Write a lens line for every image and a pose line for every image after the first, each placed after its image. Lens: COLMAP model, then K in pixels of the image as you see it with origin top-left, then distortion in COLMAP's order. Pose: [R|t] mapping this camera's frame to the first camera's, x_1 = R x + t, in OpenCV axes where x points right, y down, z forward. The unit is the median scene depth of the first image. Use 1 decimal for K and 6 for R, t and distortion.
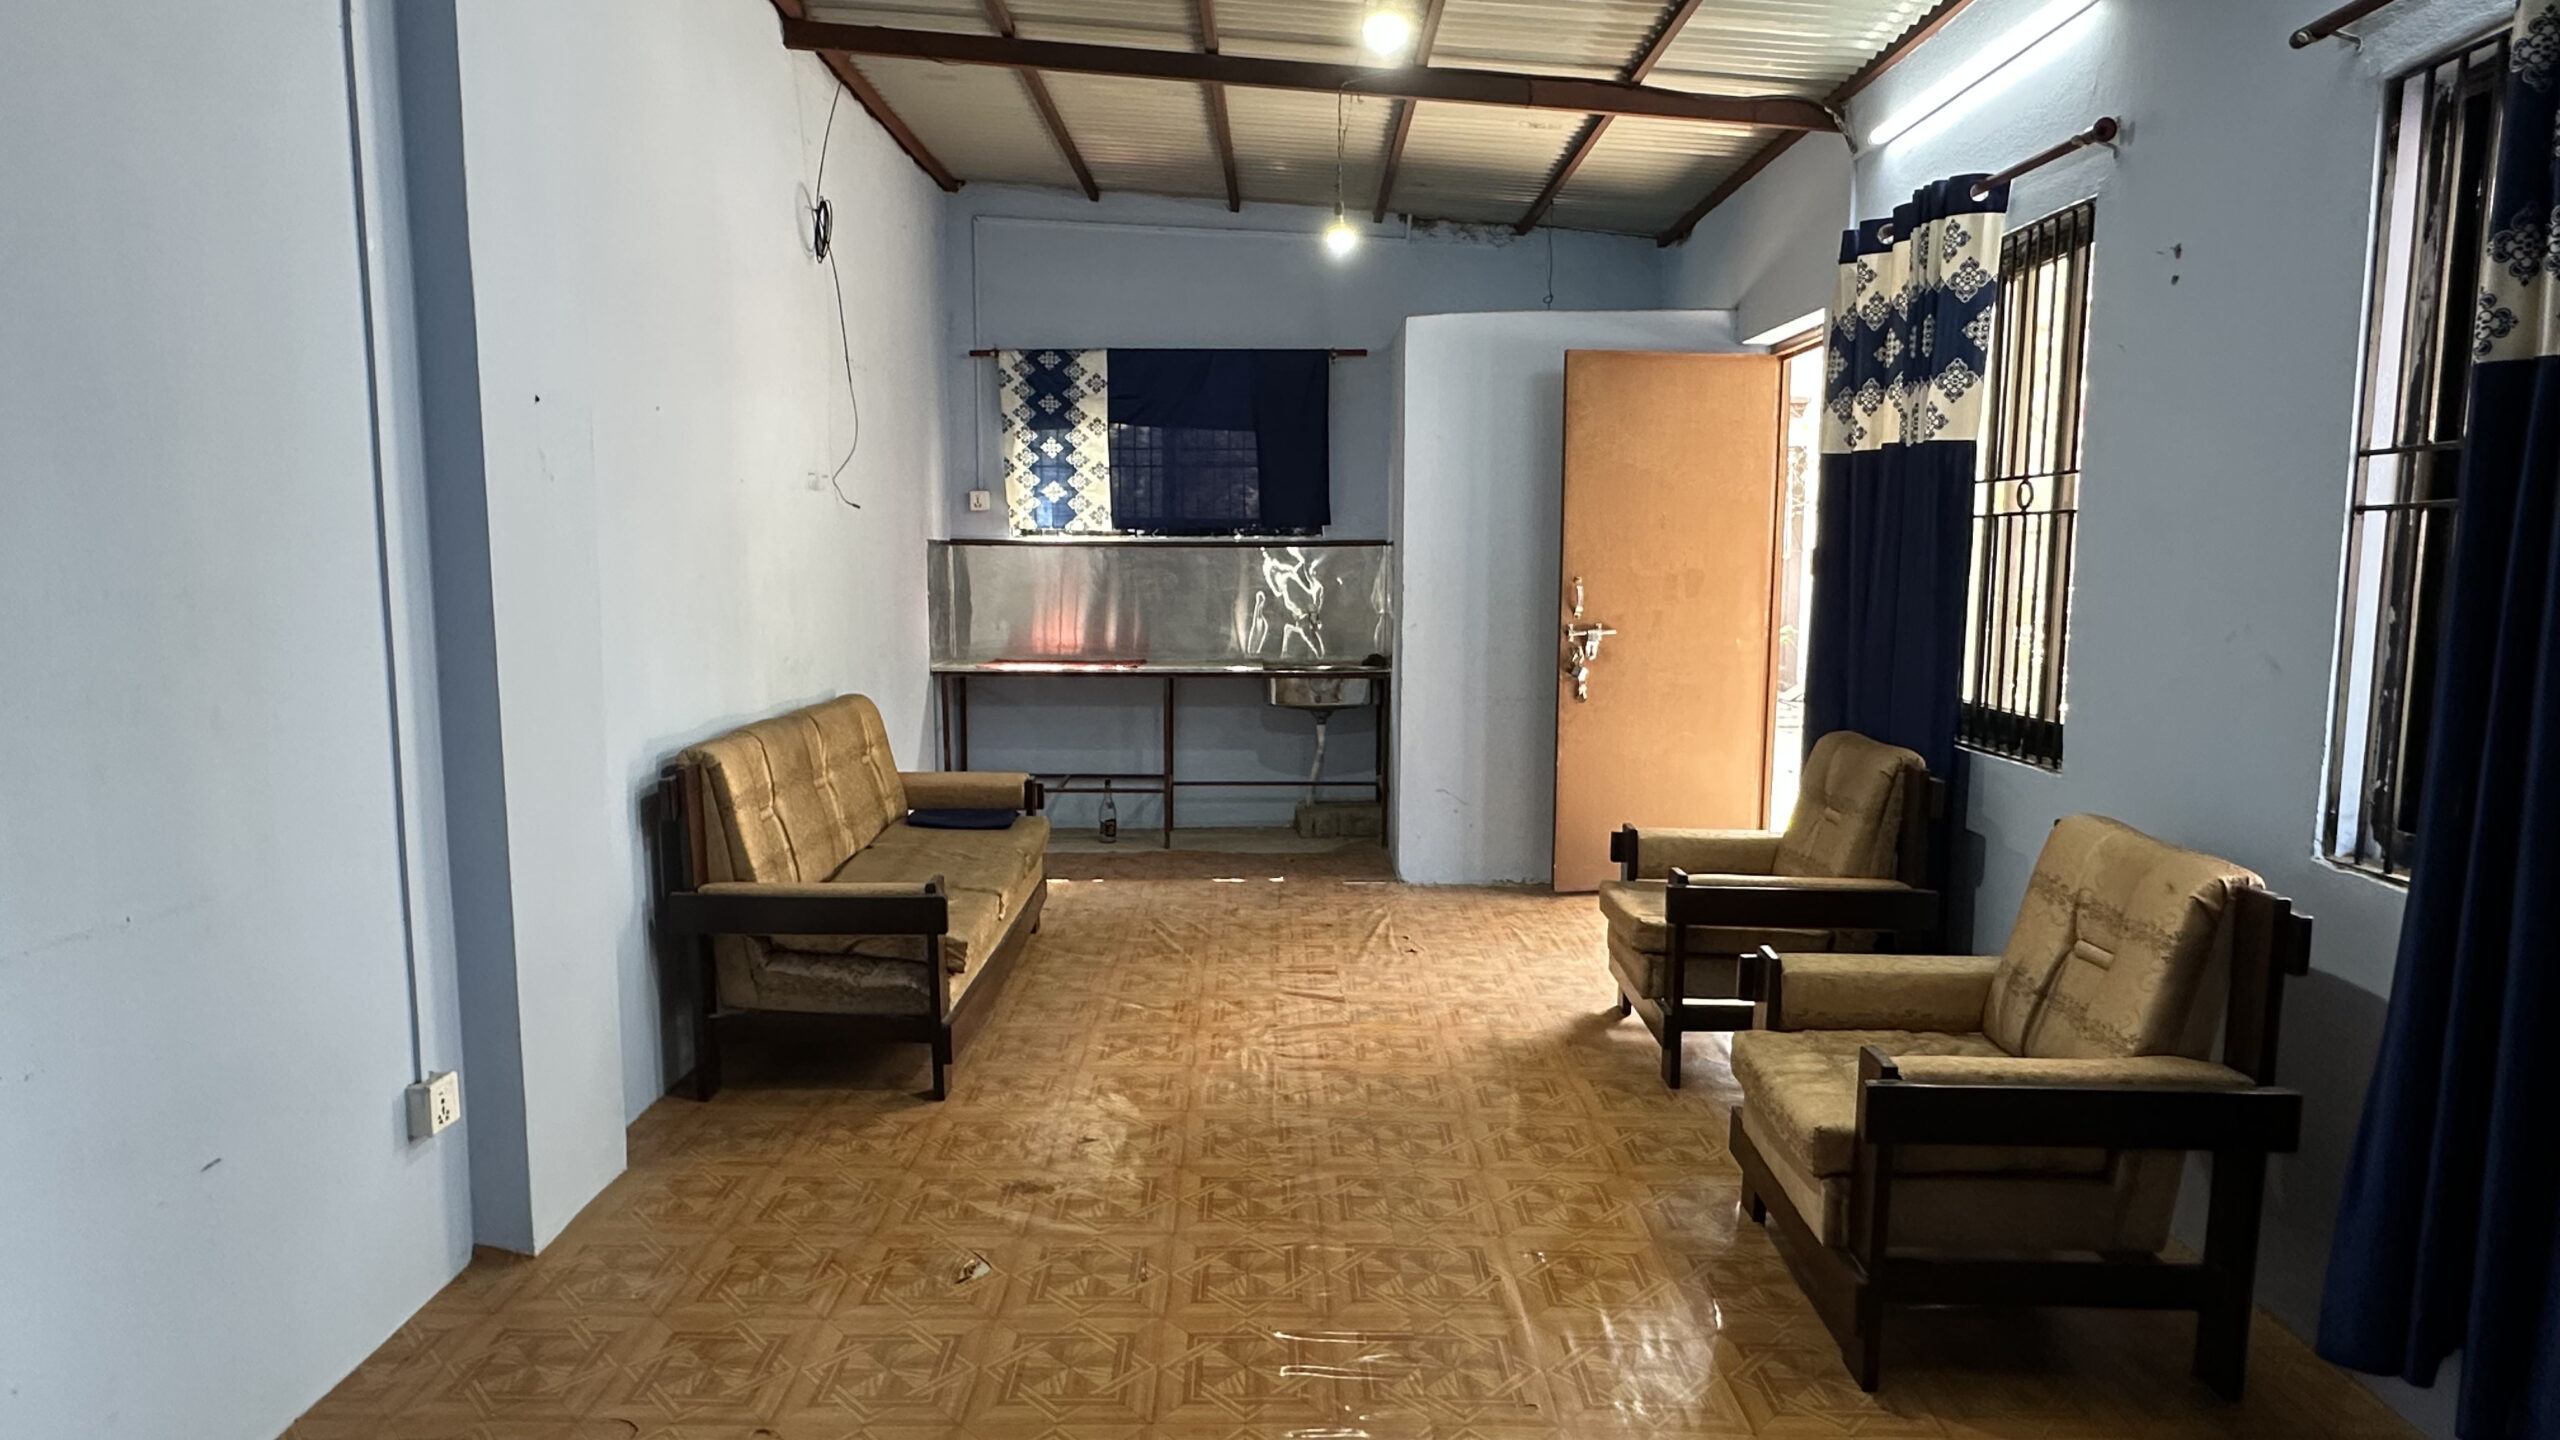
lens RADIAL K [[1535.4, 0, 1280.0], [0, 1535.4, 720.0], [0, 0, 1]] dist [0.153132, 0.000126]
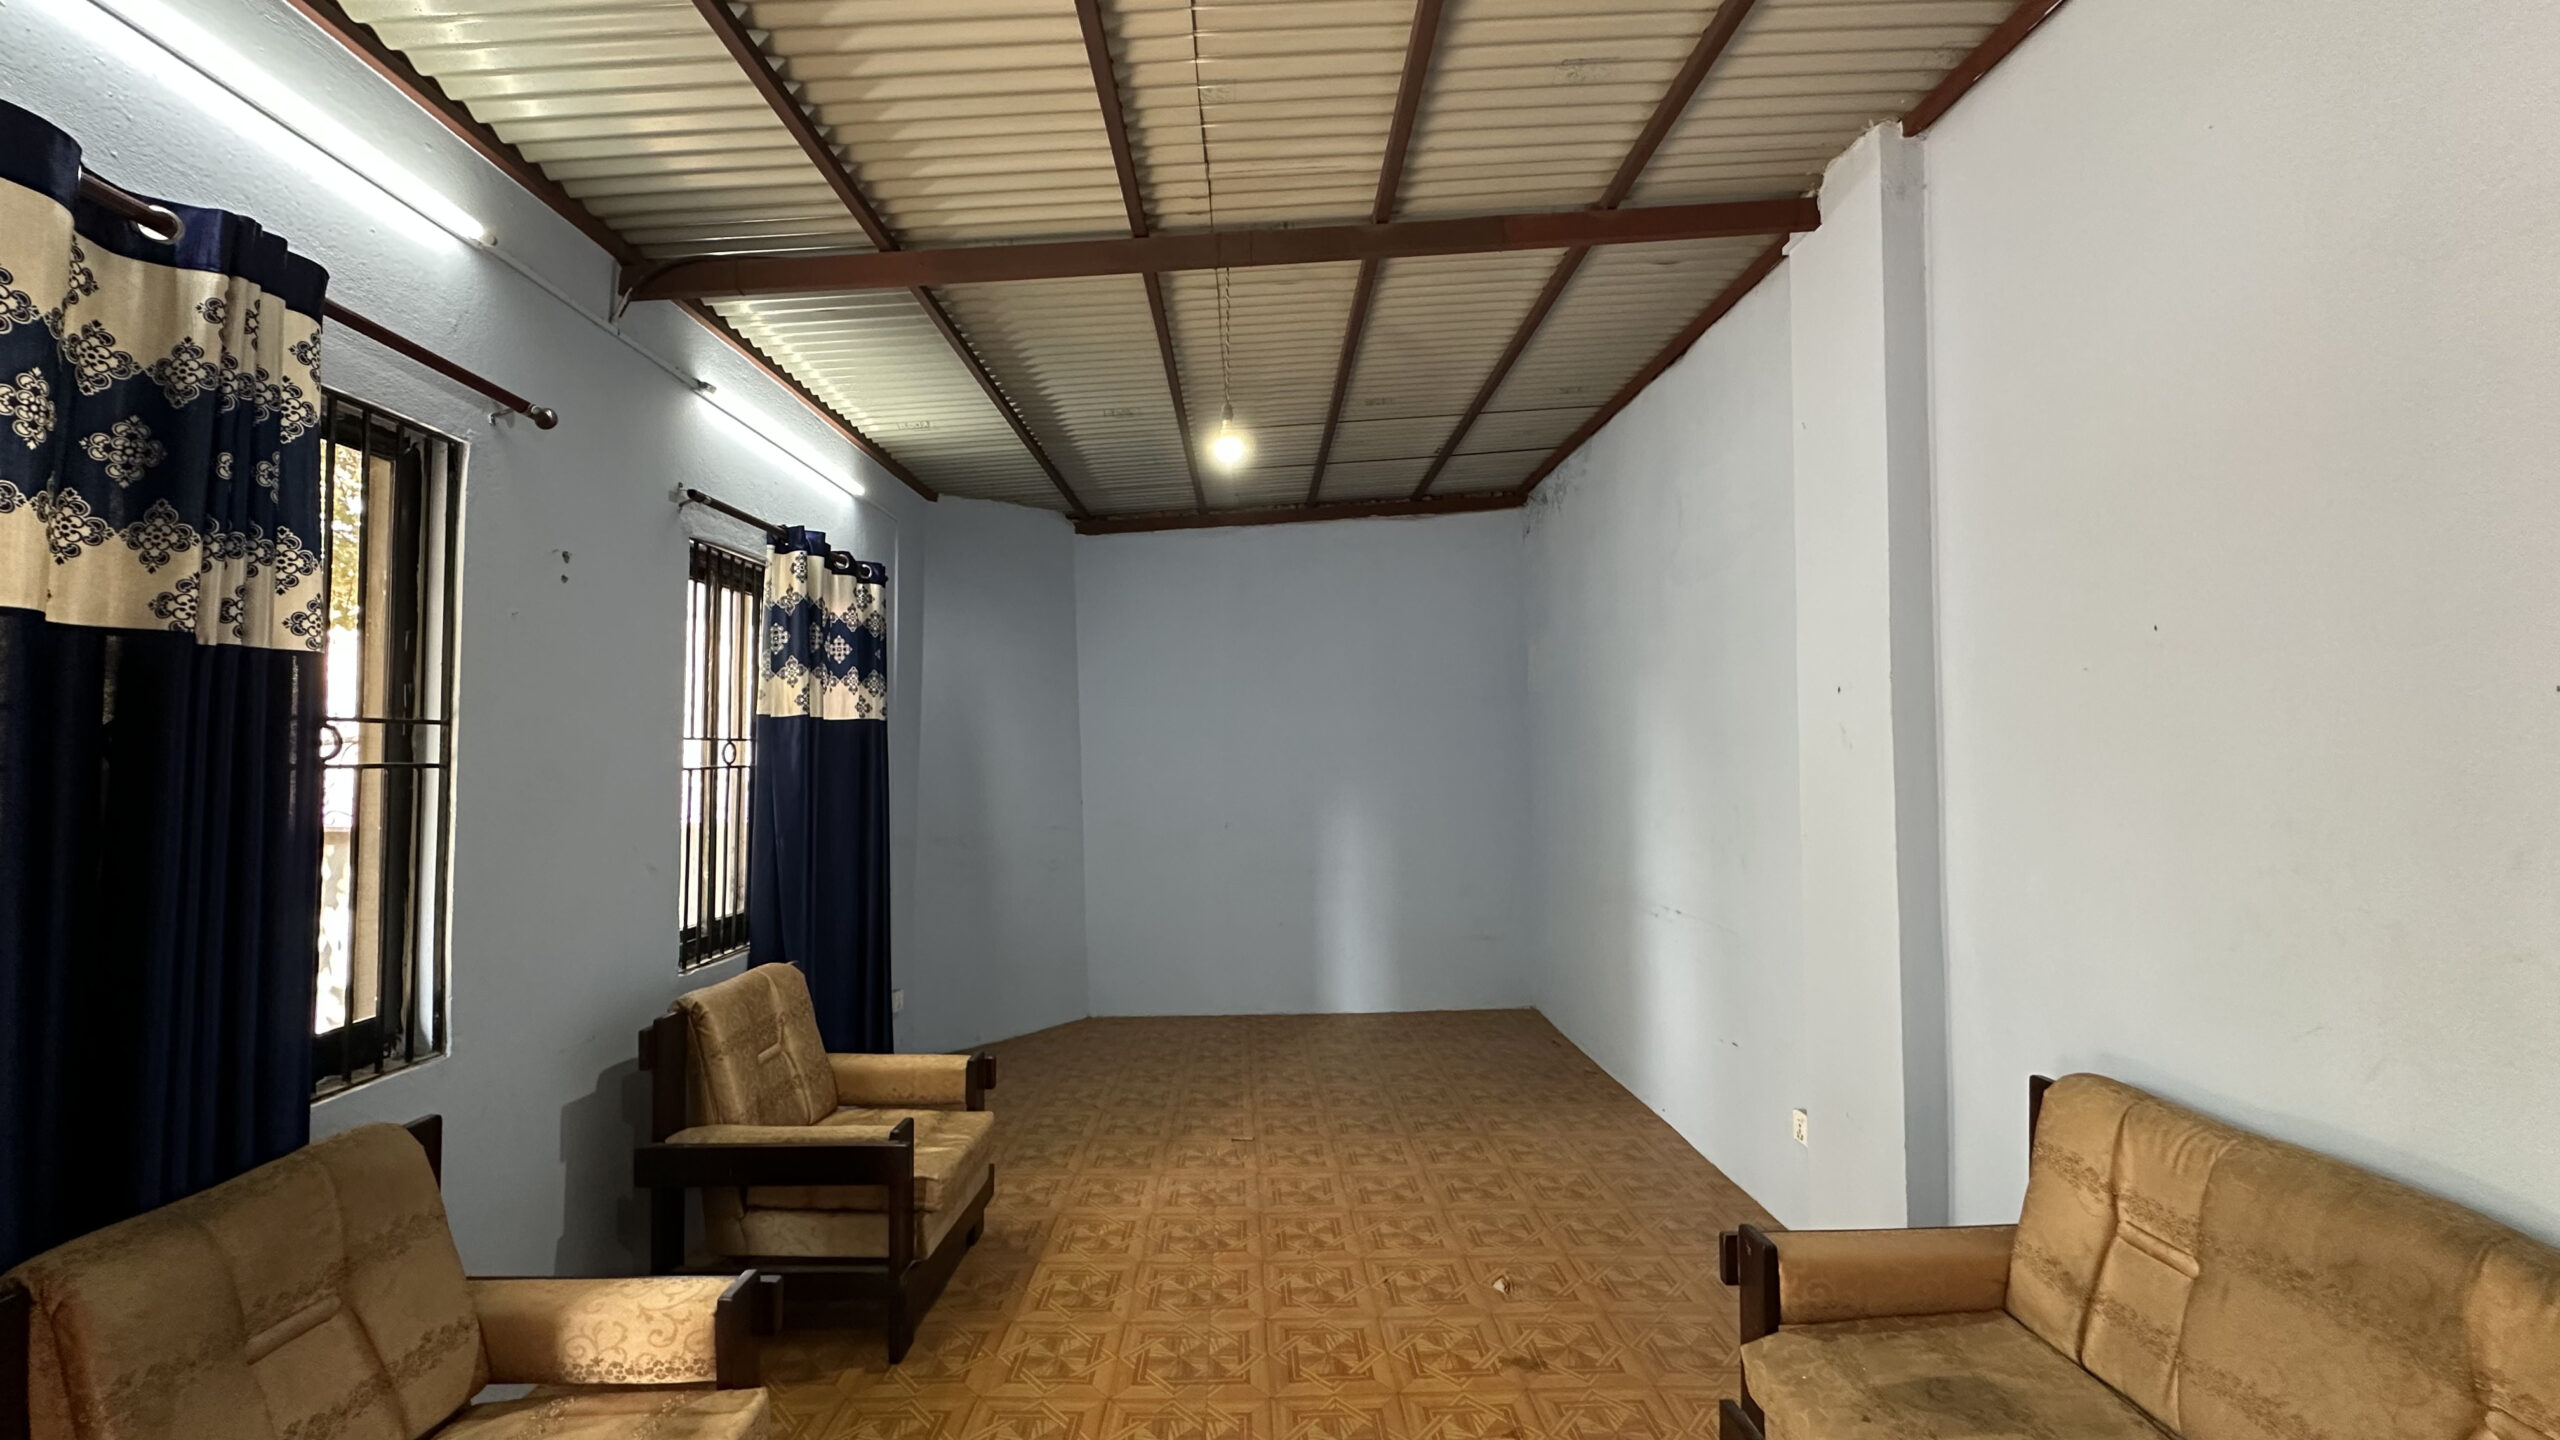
lens RADIAL K [[1013.9, 0, 1280.0], [0, 1013.9, 720.0], [0, 0, 1]] dist [-0.001620, 0.000133]
pose [[-0.999509, -0.008360, -0.030194, 0.045867], [-0.010977, 0.996097, 0.087574, -0.249305], [0.029344, 0.087863, -0.995700, 1.852258]]
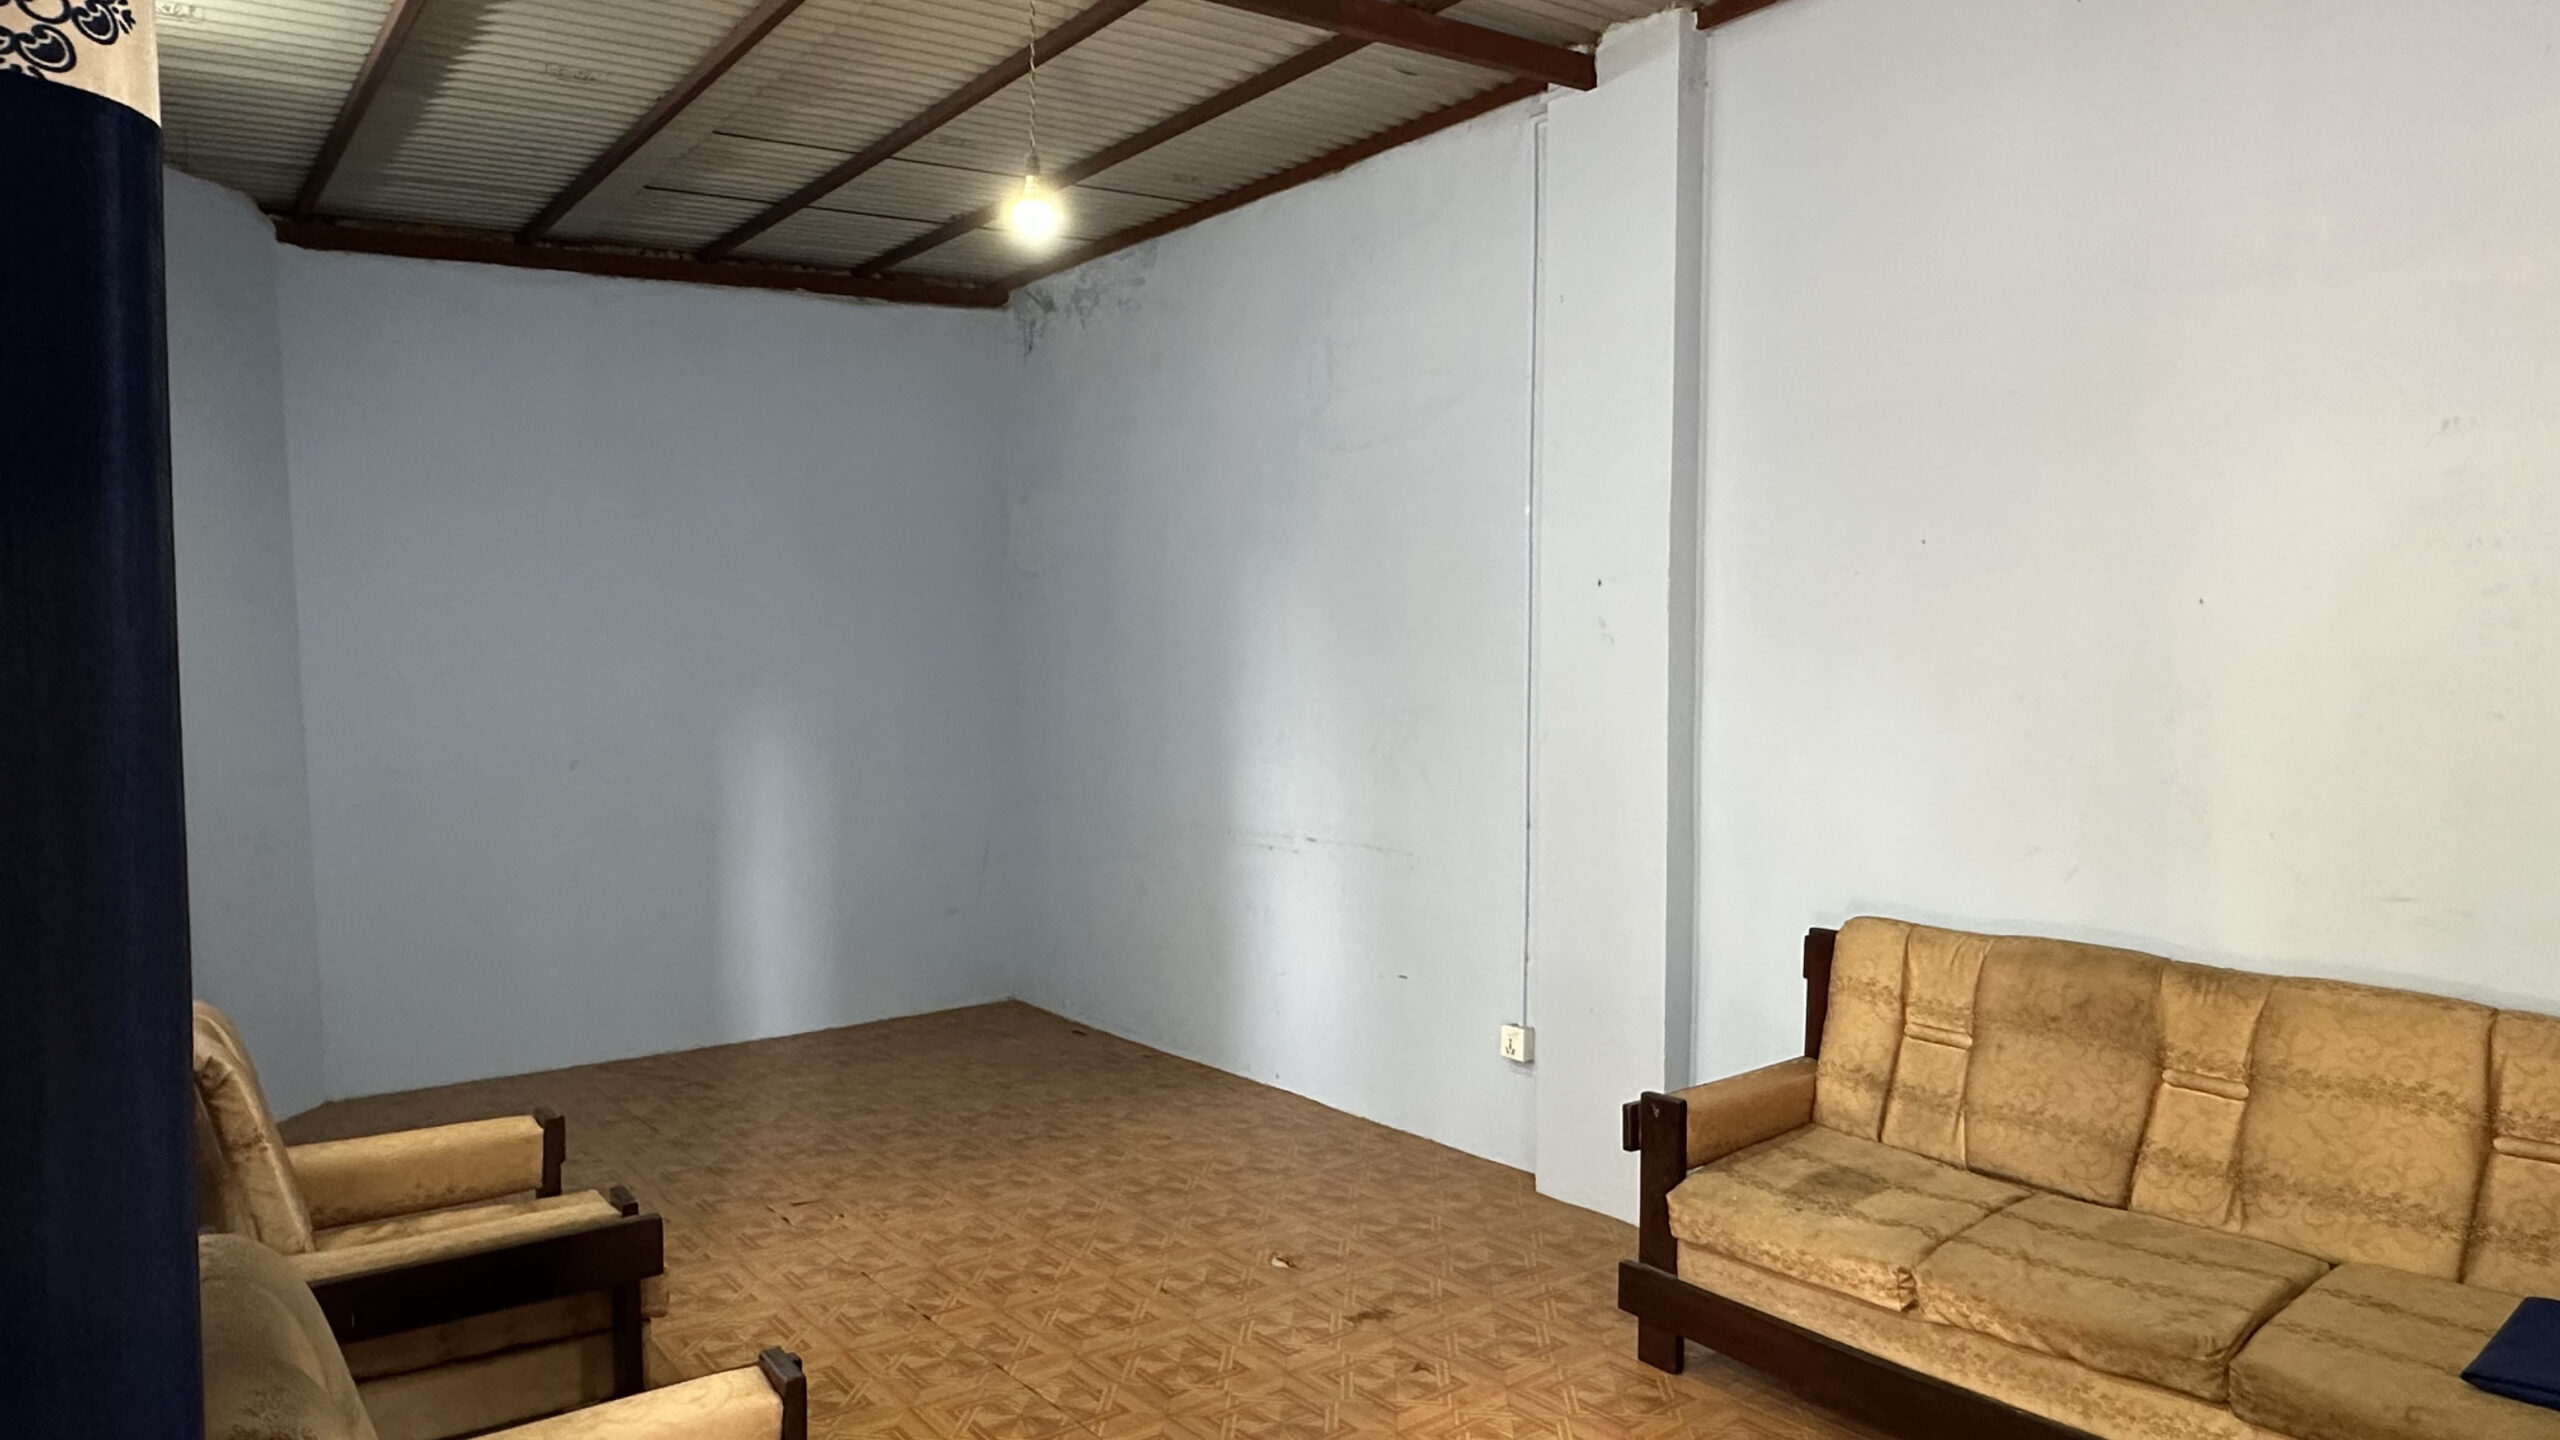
lens RADIAL K [[1557.1, 0, 1276.5], [0, 1557.1, 731.3], [0, 0, 1]] dist [-0.001096, 0.000935]
pose [[-0.785991, 0.008529, -0.618179, 0.565380], [-0.088488, 0.988058, 0.126141, -0.221497], [0.611873, 0.153848, -0.775850, 1.863352]]
